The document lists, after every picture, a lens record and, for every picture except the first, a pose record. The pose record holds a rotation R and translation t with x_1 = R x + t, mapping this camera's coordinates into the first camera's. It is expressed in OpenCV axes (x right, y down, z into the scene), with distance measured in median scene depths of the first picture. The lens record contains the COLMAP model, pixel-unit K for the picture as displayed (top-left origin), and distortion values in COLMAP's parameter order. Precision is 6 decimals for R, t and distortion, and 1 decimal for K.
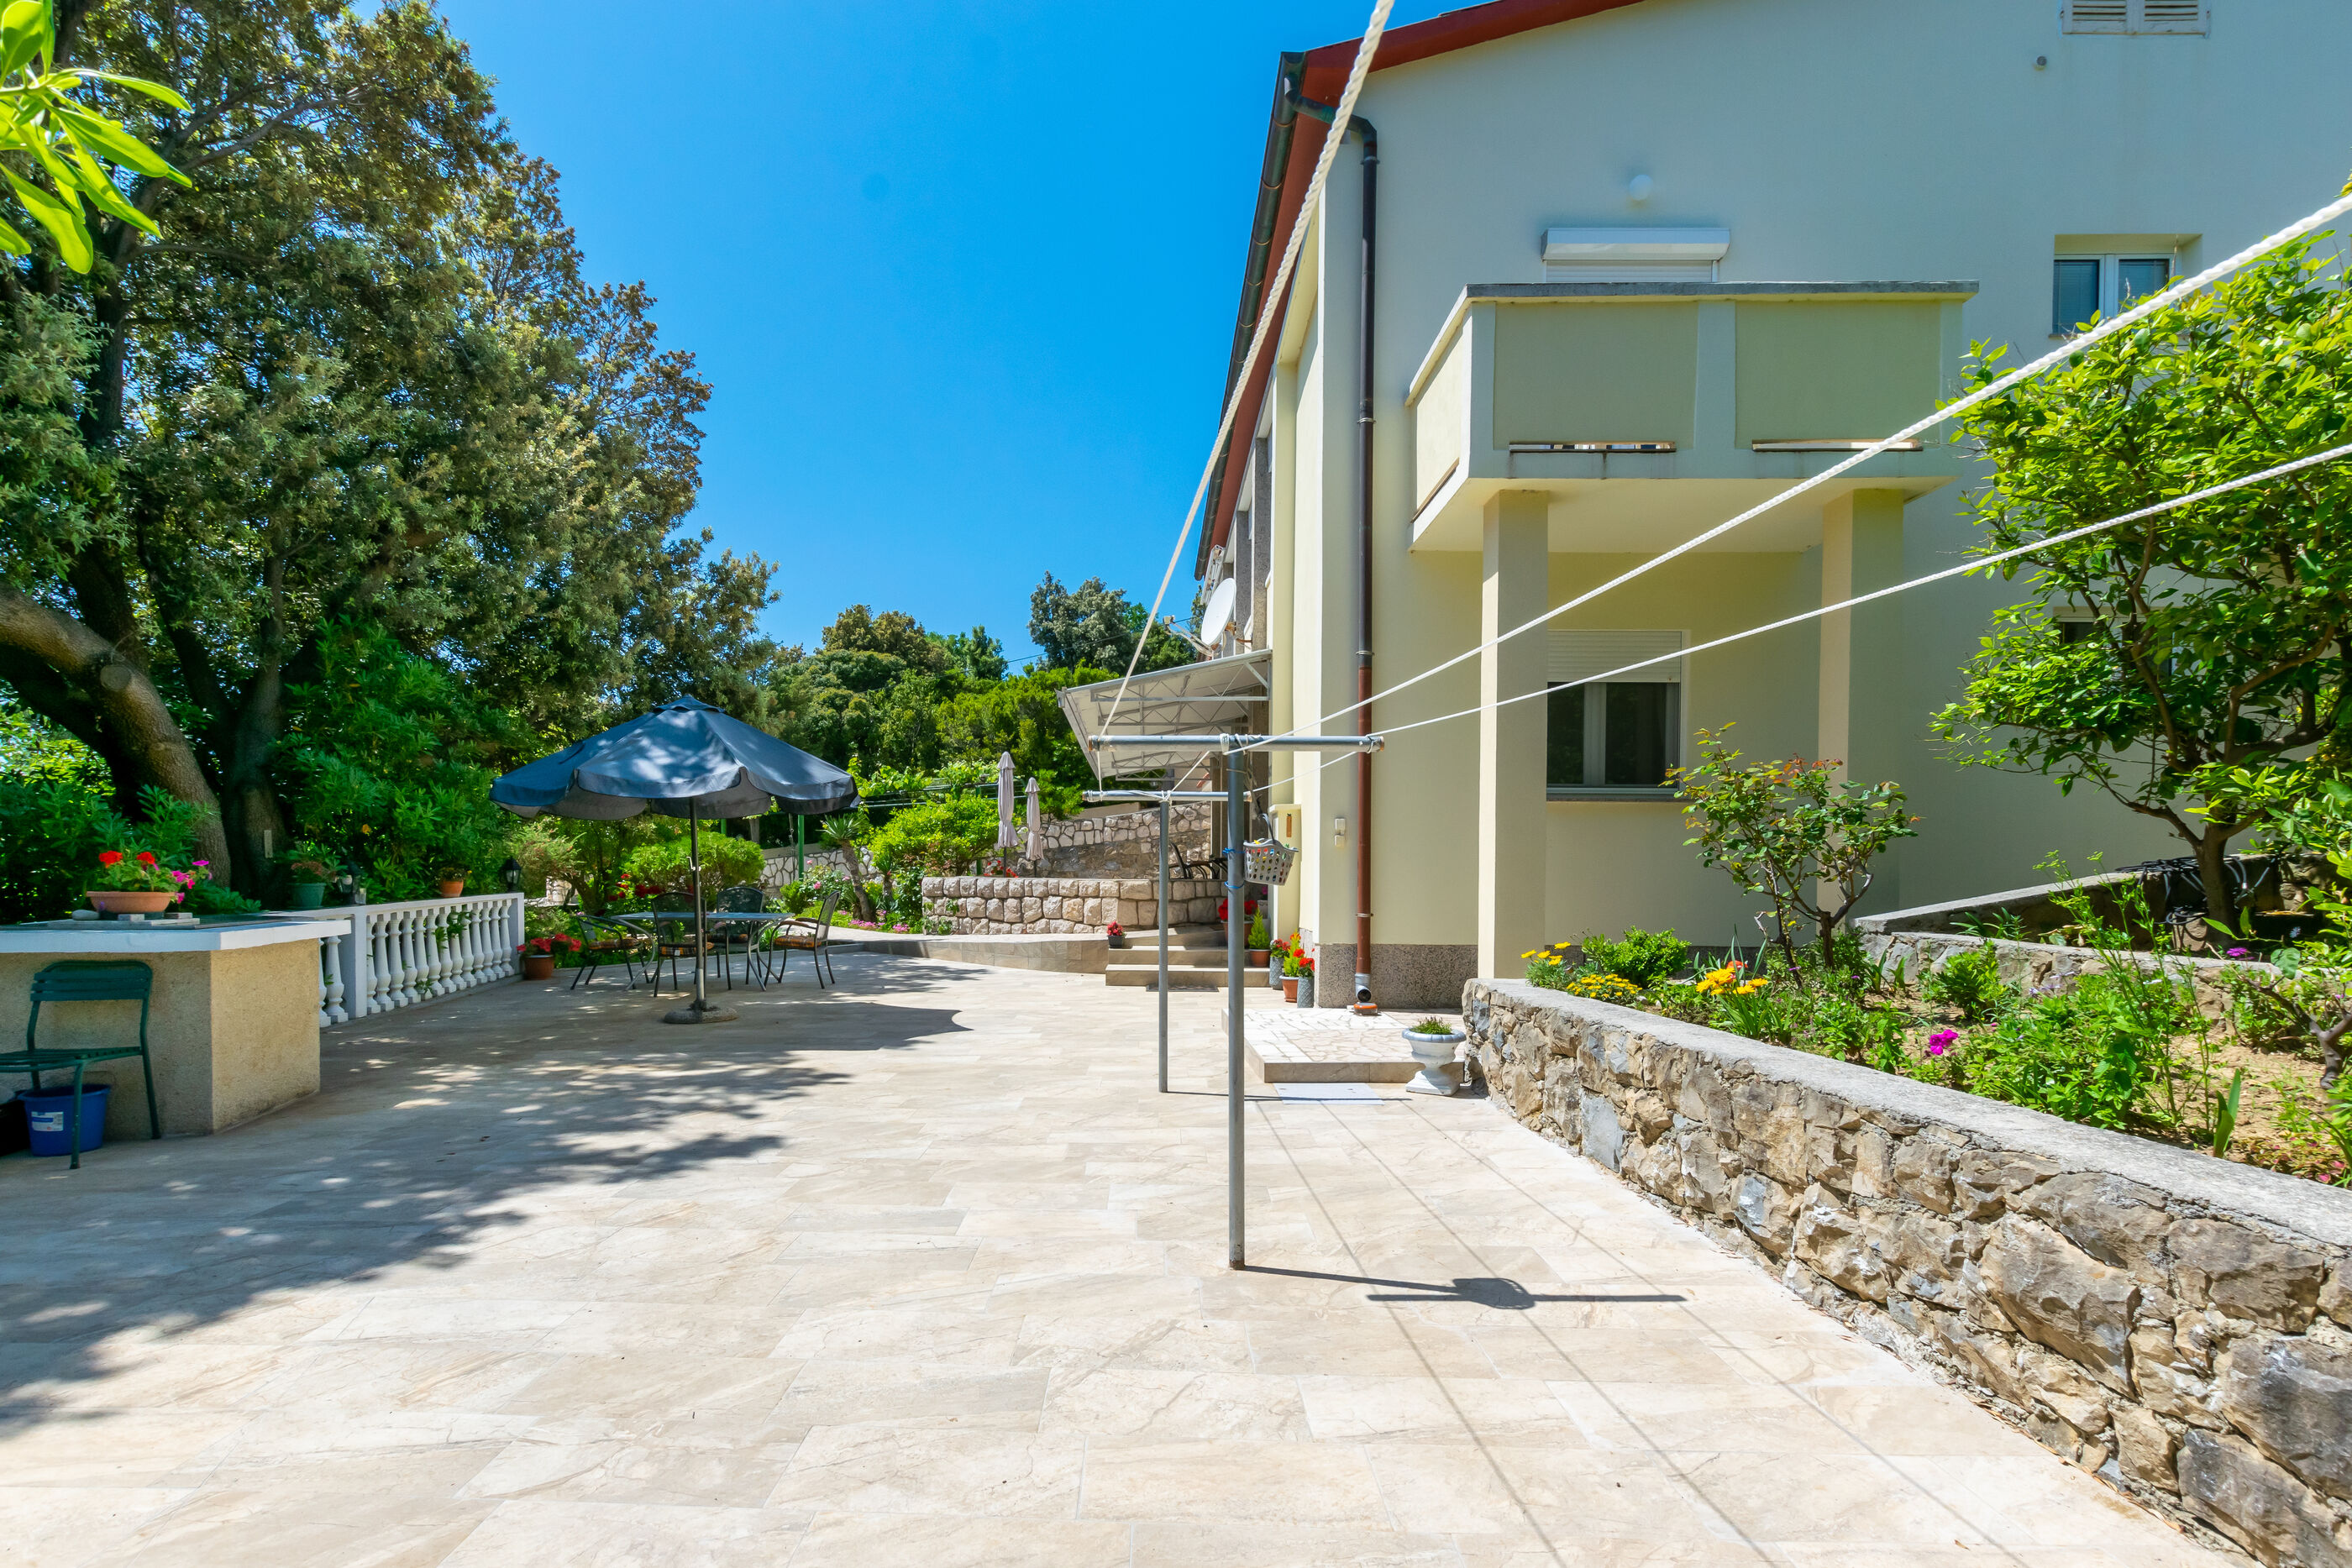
lens RADIAL K [[1080.6, 0, 1172.1], [0, 1080.6, 879.1], [0, 0, 1]] dist [0.000908, -0.000245]
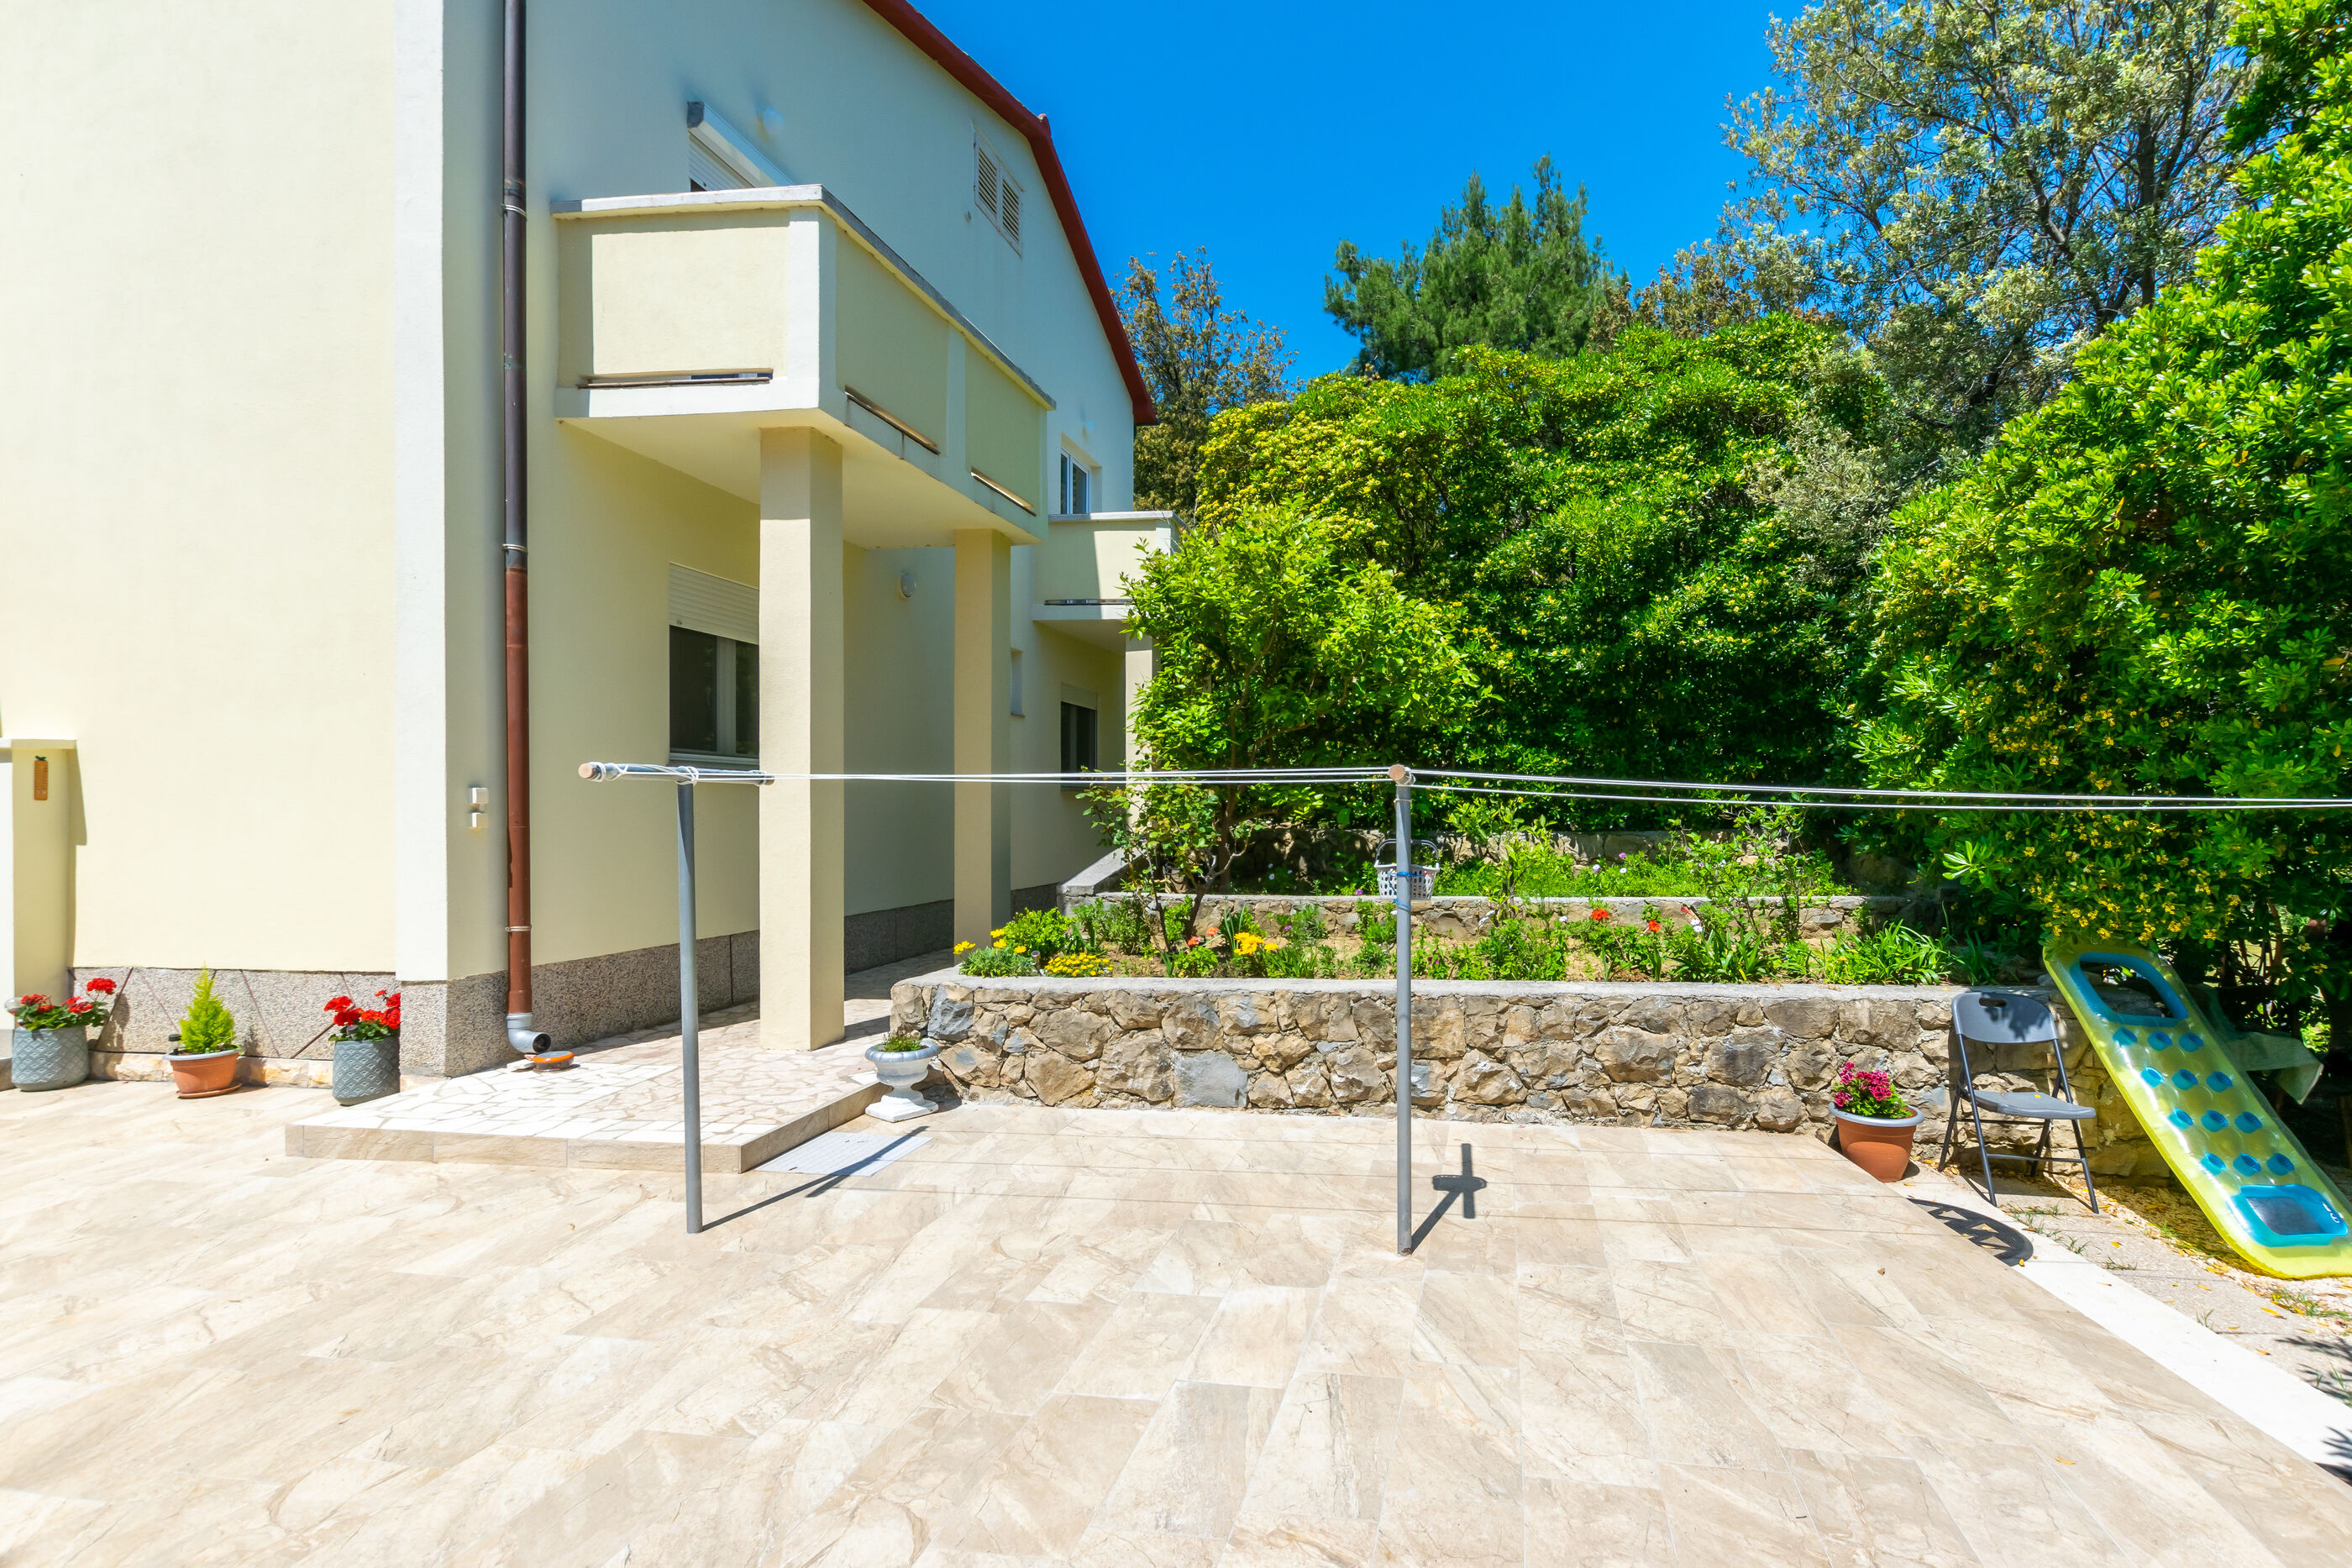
lens RADIAL K [[1052.0, 0, 1371.3], [0, 1052.0, 812.7], [0, 0, 1]] dist [-0.000001, -0.000134]
pose [[0.133486, -0.005964, 0.991033, -1.075514], [0.007748, 0.999958, 0.004974, -0.101591], [-0.991020, 0.007014, 0.133527, 0.955434]]
